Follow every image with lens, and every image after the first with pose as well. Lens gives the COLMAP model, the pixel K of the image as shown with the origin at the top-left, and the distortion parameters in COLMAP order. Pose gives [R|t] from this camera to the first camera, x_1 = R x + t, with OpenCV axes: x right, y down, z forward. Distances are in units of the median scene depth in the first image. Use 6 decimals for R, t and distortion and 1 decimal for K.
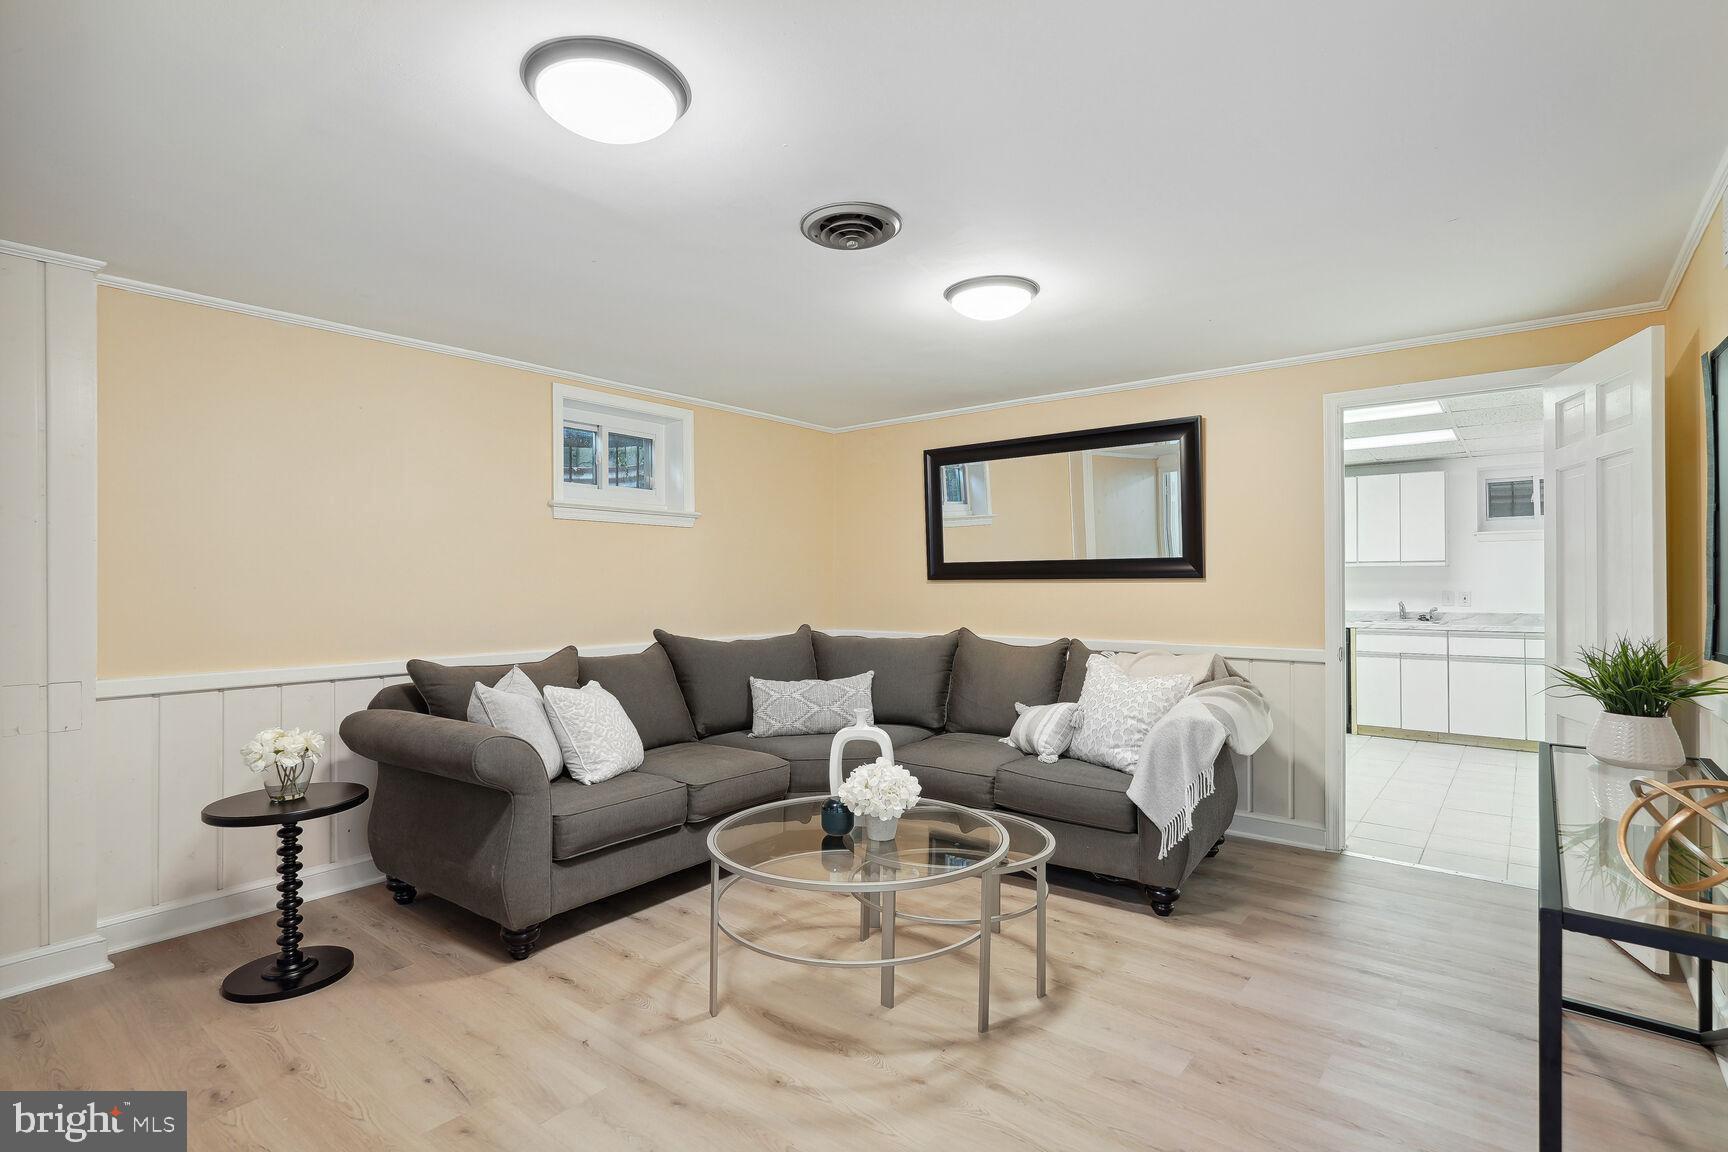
lens RADIAL K [[832.0, 0, 867.9], [0, 832.0, 573.3], [0, 0, 1]] dist [-0.005131, 0.003745]
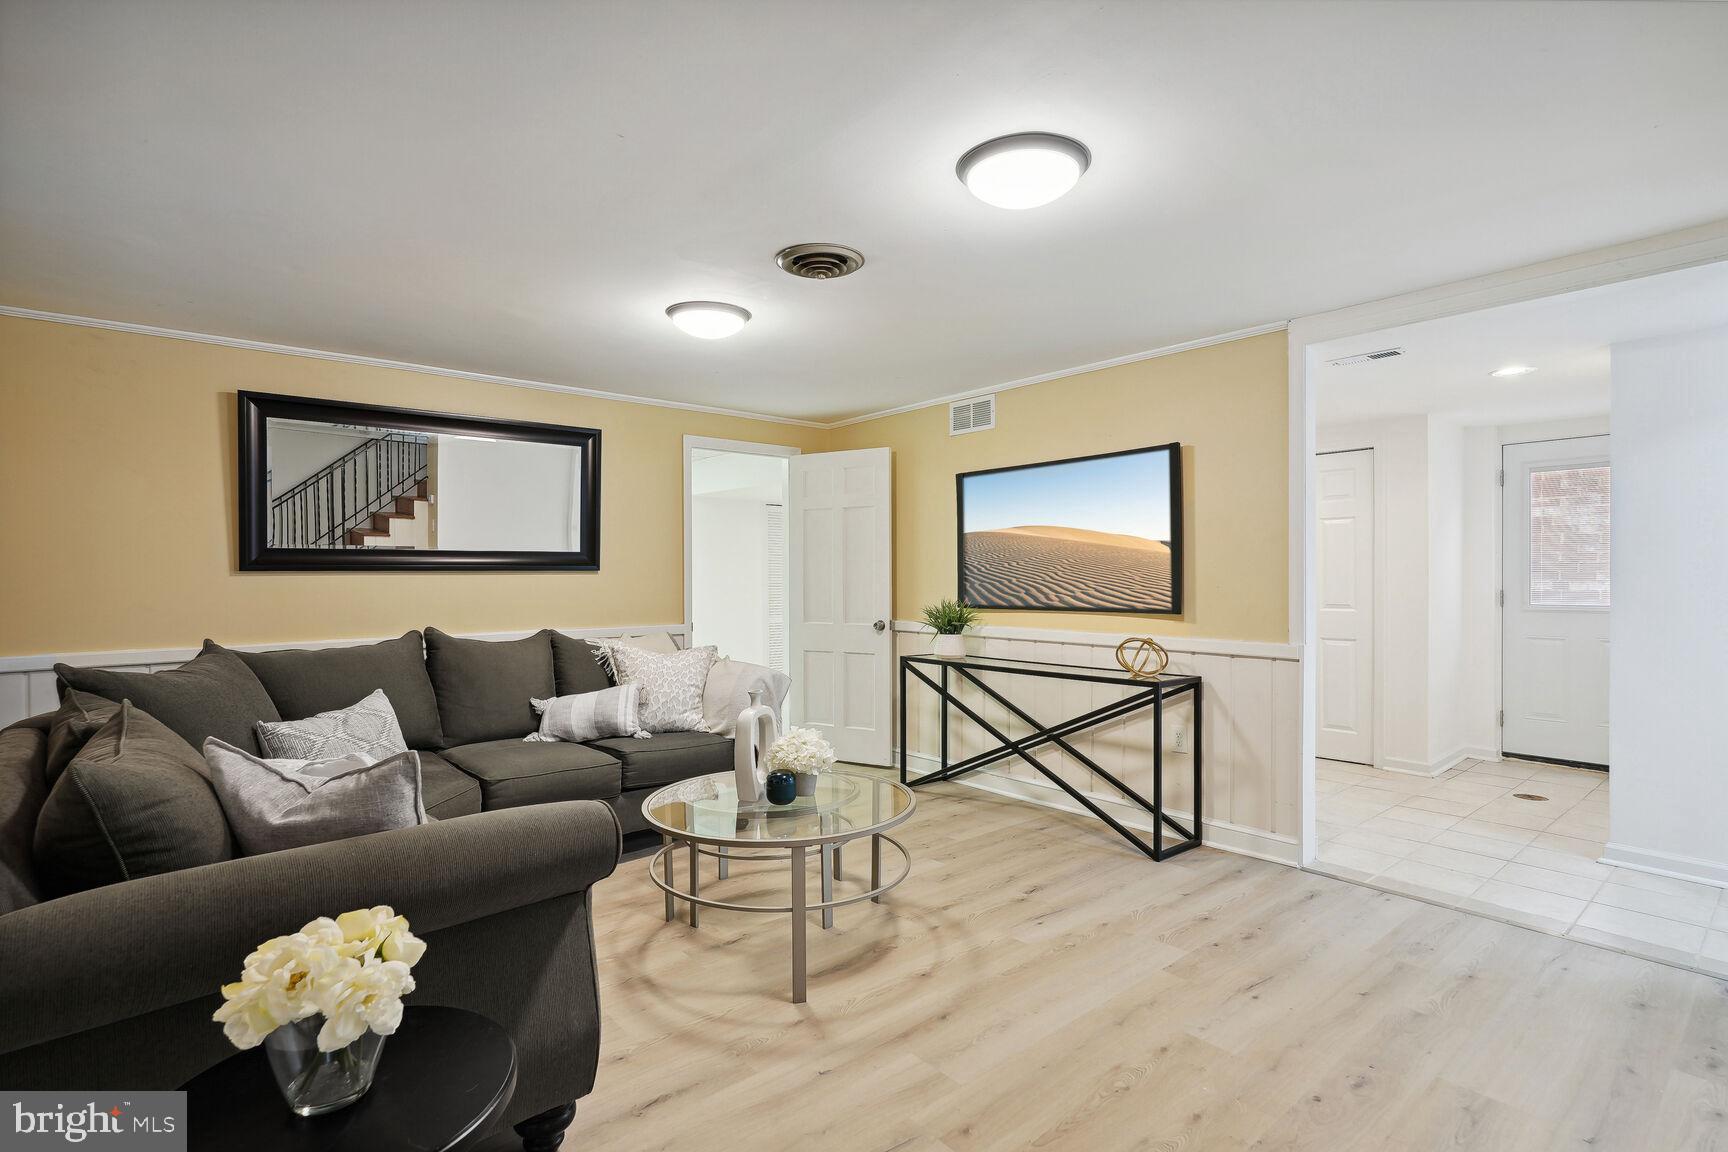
lens RADIAL K [[832.0, 0, 865.1], [0, 832.0, 581.3], [0, 0, 1]] dist [-0.005131, 0.003745]
pose [[0.190493, -0.004058, 0.981680, -1.151439], [-0.007458, 0.999957, 0.005581, 0.019448], [-0.981660, -0.008384, 0.190455, 0.739106]]
